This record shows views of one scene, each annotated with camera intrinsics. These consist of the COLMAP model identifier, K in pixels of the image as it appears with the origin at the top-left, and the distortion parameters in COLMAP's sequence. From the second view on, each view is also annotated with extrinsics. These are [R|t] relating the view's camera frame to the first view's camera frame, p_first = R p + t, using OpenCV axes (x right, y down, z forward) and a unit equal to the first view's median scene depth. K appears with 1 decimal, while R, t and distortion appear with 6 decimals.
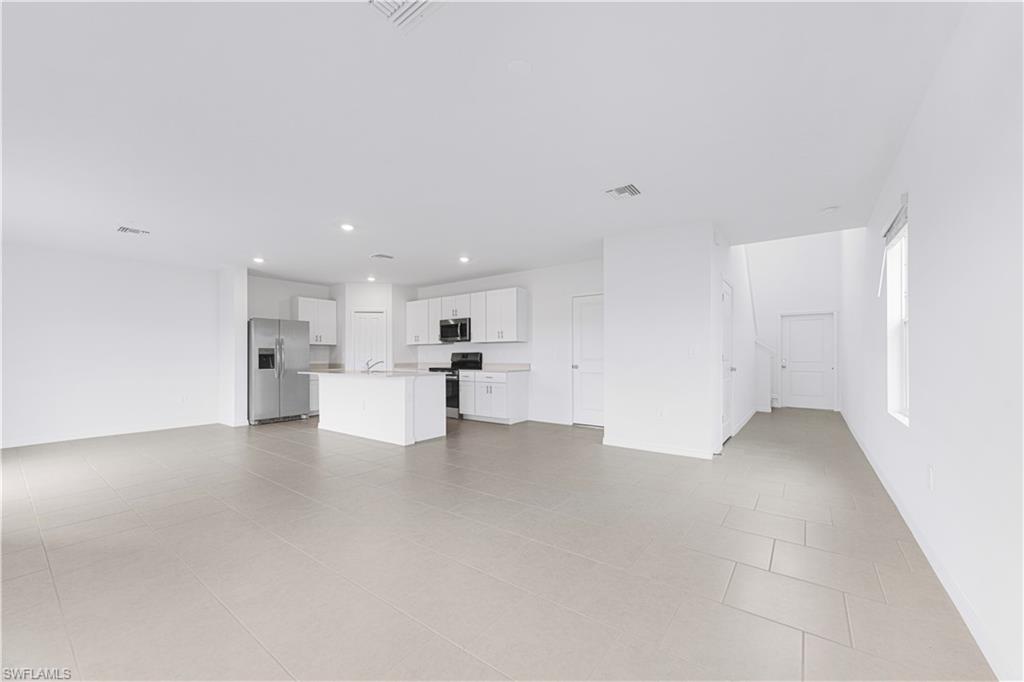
lens RADIAL K [[392.9, 0, 511.9], [0, 392.9, 347.1], [0, 0, 1]] dist [-0.002604, -0.000525]
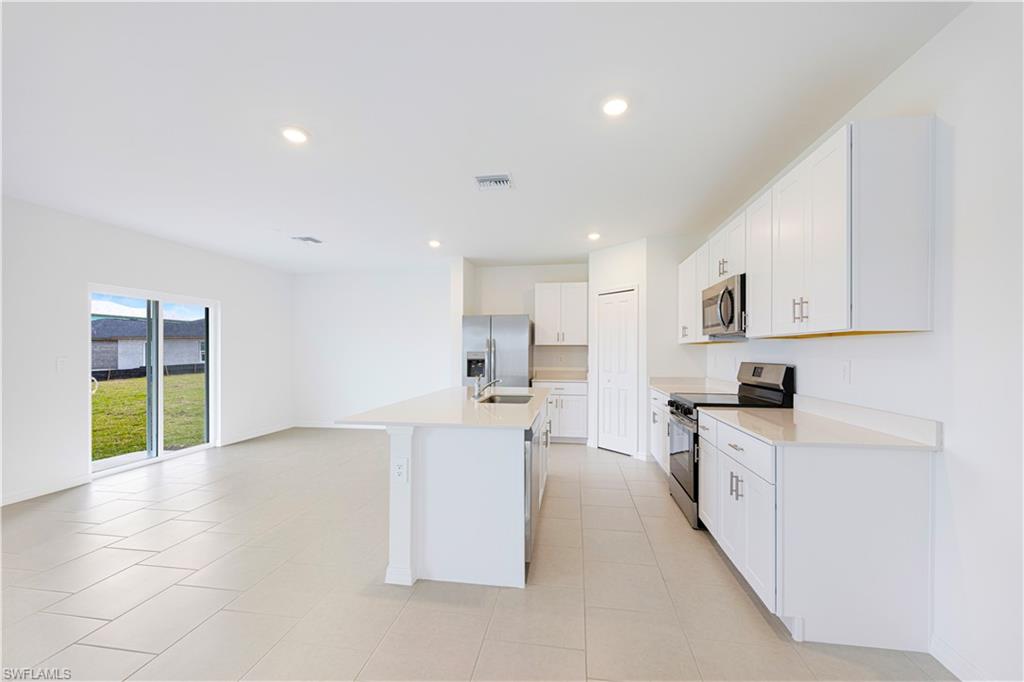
lens RADIAL K [[392.9, 0, 519.1], [0, 392.9, 349.1], [0, 0, 1]] dist [-0.002604, -0.000525]
pose [[0.483665, 0.003474, -0.875247, 0.117376], [0.016700, 0.999773, 0.013197, -0.010461], [0.875094, -0.020999, 0.483497, 0.607502]]
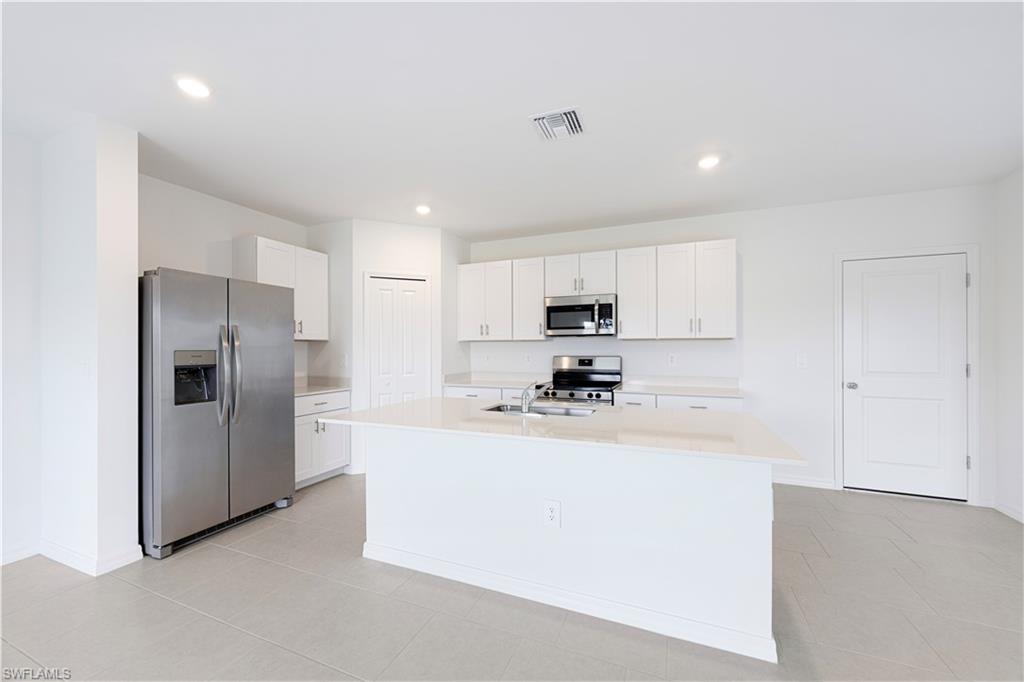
lens RADIAL K [[392.9, 0, 508.8], [0, 392.9, 340.4], [0, 0, 1]] dist [-0.002604, -0.000525]
pose [[0.969071, 0.007666, 0.246662, -0.375781], [-0.008159, 0.999966, 0.000979, -0.008407], [-0.246646, -0.002962, 0.969101, 0.489431]]
